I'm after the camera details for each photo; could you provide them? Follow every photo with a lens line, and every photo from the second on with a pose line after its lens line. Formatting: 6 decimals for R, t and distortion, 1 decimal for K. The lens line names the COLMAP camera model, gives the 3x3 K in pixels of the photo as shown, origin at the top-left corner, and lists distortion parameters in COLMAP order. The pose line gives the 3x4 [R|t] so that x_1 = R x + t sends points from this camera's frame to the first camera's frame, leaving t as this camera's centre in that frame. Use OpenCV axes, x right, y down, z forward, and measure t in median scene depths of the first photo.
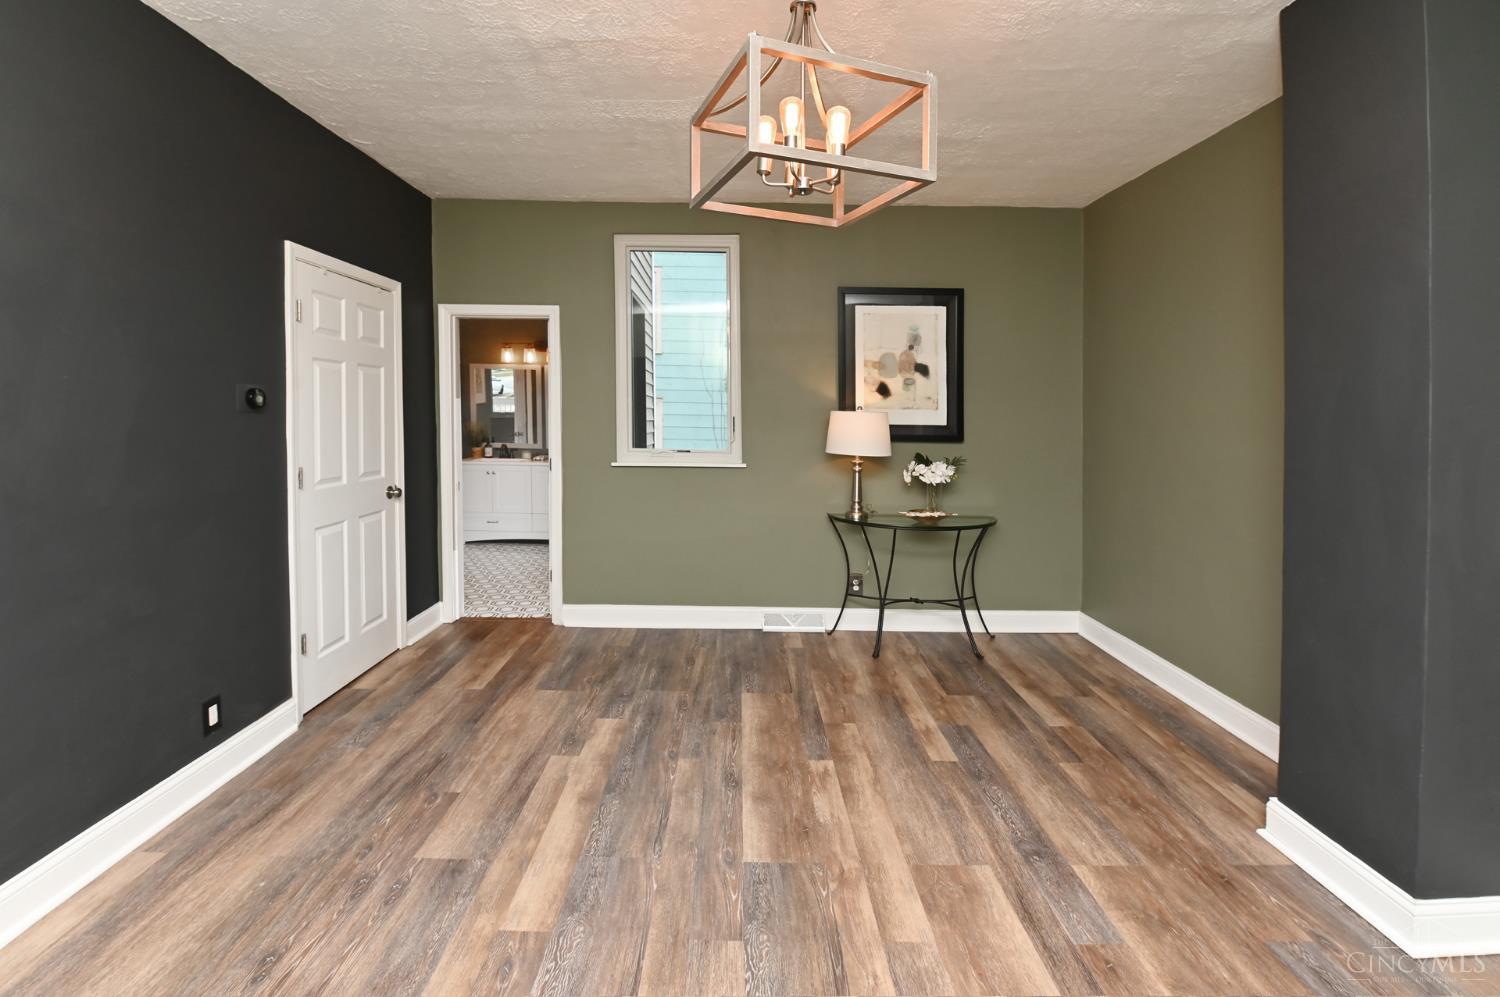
lens RADIAL K [[692.8, 0, 749.7], [0, 692.8, 482.7], [0, 0, 1]] dist [0.000930, -0.014890]
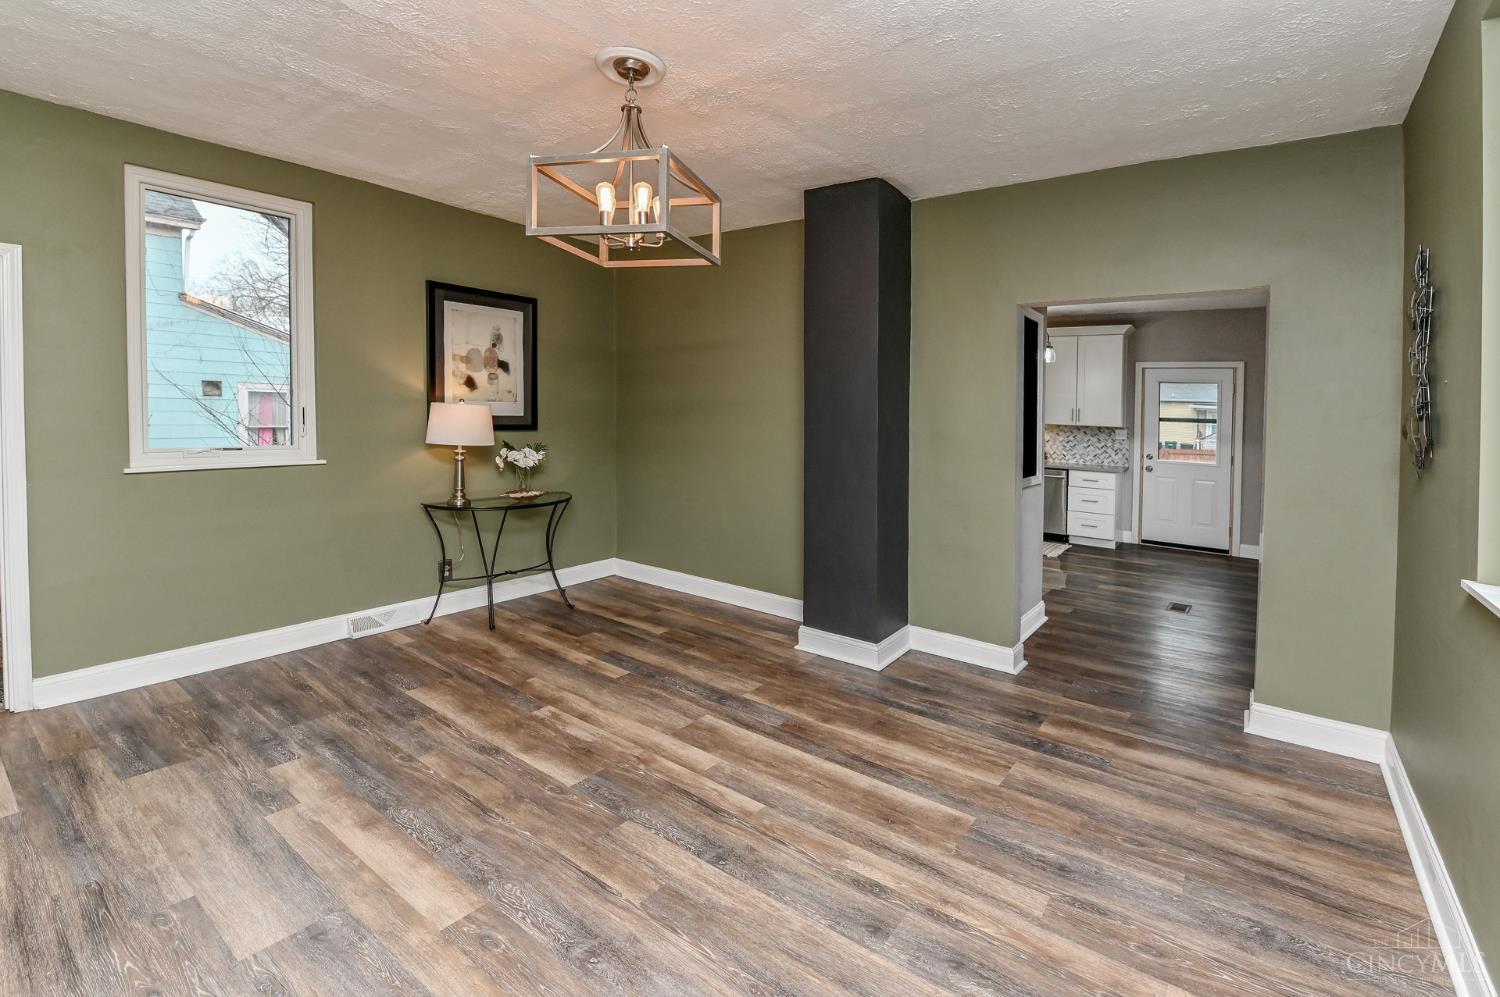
lens RADIAL K [[643.0, 0, 799.5], [0, 643.0, 491.4], [0, 0, 1]] dist [0.000672, -0.008992]
pose [[0.578032, -0.099134, 0.809970, -0.440183], [0.061008, 0.995065, 0.078250, -0.018716], [-0.813730, 0.004183, 0.581227, 0.015508]]
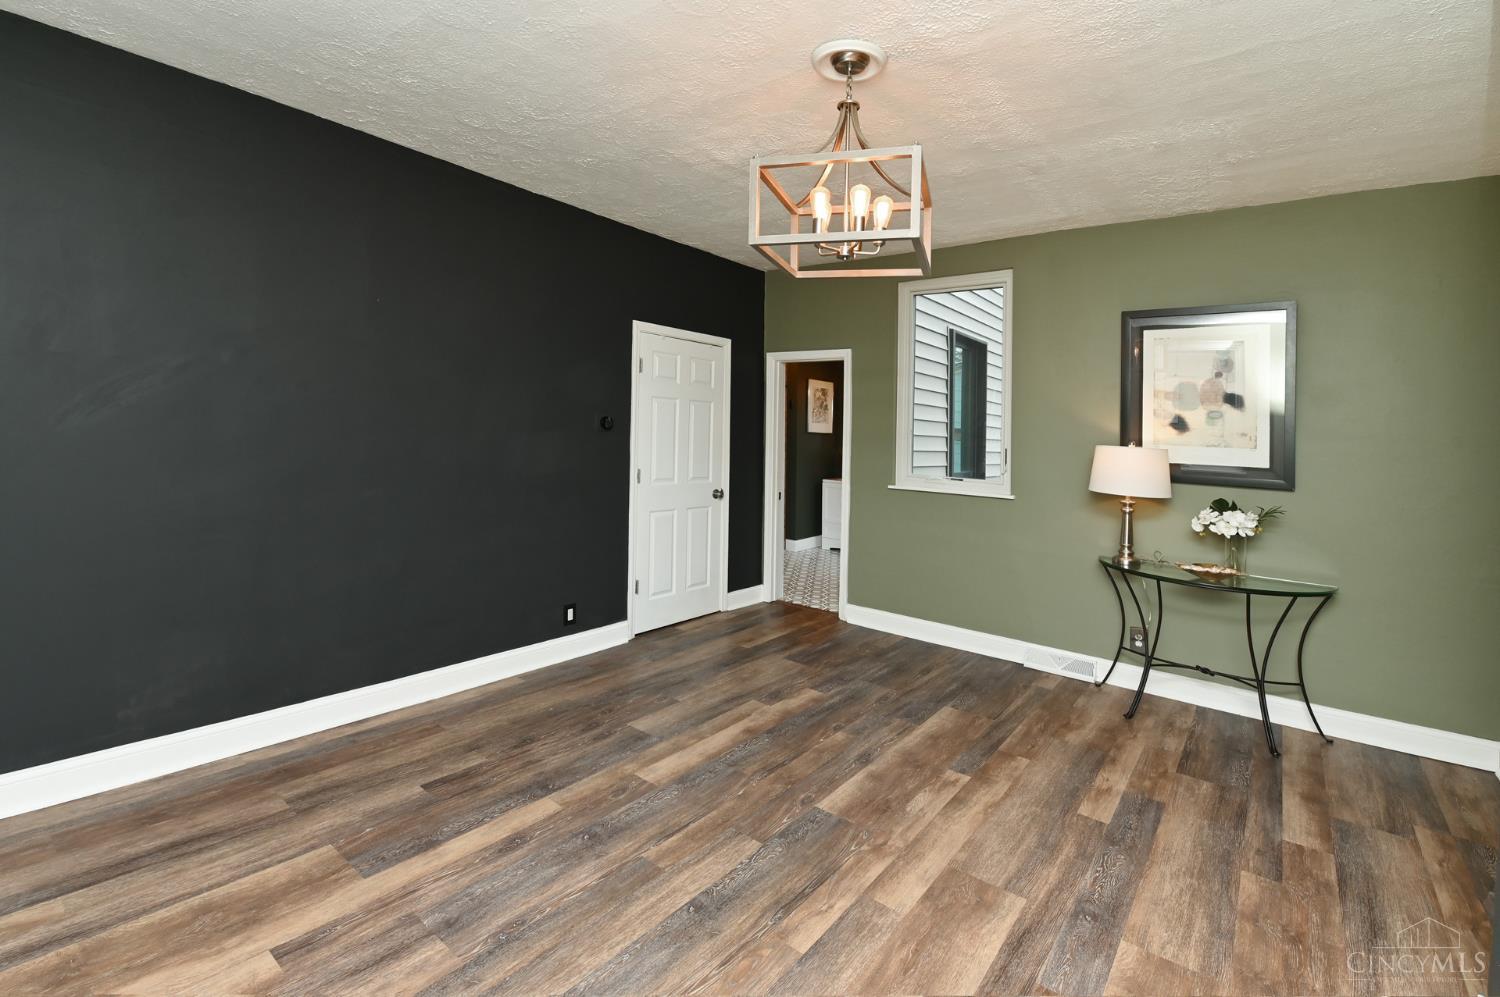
lens RADIAL K [[684.5, 0, 749.4], [0, 684.5, 523.3], [0, 0, 1]] dist [0.000135, -0.011382]
pose [[0.782289, 0.101905, -0.614524, 0.412718], [-0.093240, 0.994570, 0.046232, 0.003316], [0.615898, 0.021131, 0.787542, -0.025007]]
